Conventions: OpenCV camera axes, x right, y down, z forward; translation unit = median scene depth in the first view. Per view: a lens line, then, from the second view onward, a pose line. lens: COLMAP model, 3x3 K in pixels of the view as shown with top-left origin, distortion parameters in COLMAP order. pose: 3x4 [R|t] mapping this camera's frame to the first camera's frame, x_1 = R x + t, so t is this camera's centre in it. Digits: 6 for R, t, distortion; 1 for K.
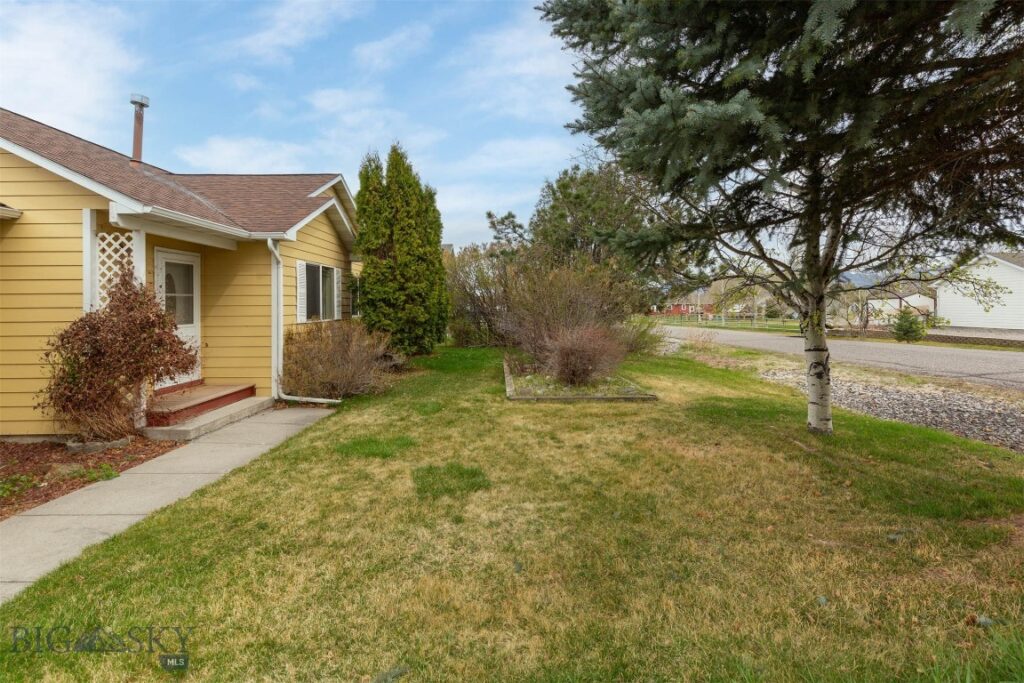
lens RADIAL K [[469.6, 0, 512.9], [0, 469.6, 306.4], [0, 0, 1]] dist [0.000291, -0.000212]
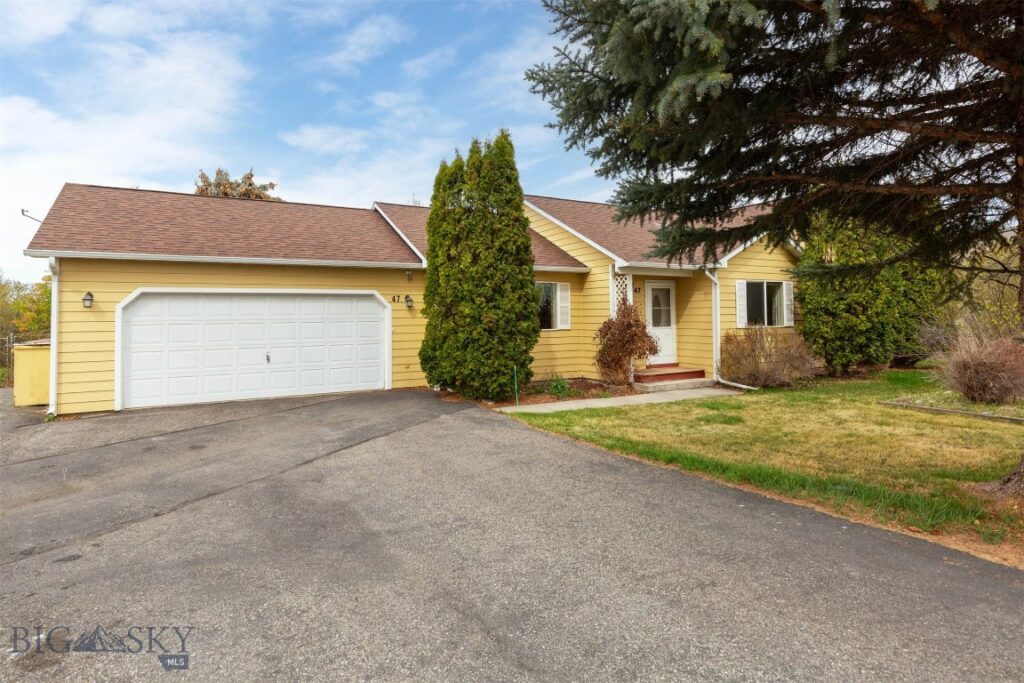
lens RADIAL K [[588.6, 0, 512.0], [0, 588.6, 341.5], [0, 0, 1]] dist [-0.000099, -0.000015]
pose [[0.485822, 0.041808, -0.873057, 0.742898], [0.001415, 0.998816, 0.048617, -0.008287], [0.874056, -0.024854, 0.485188, -0.388824]]
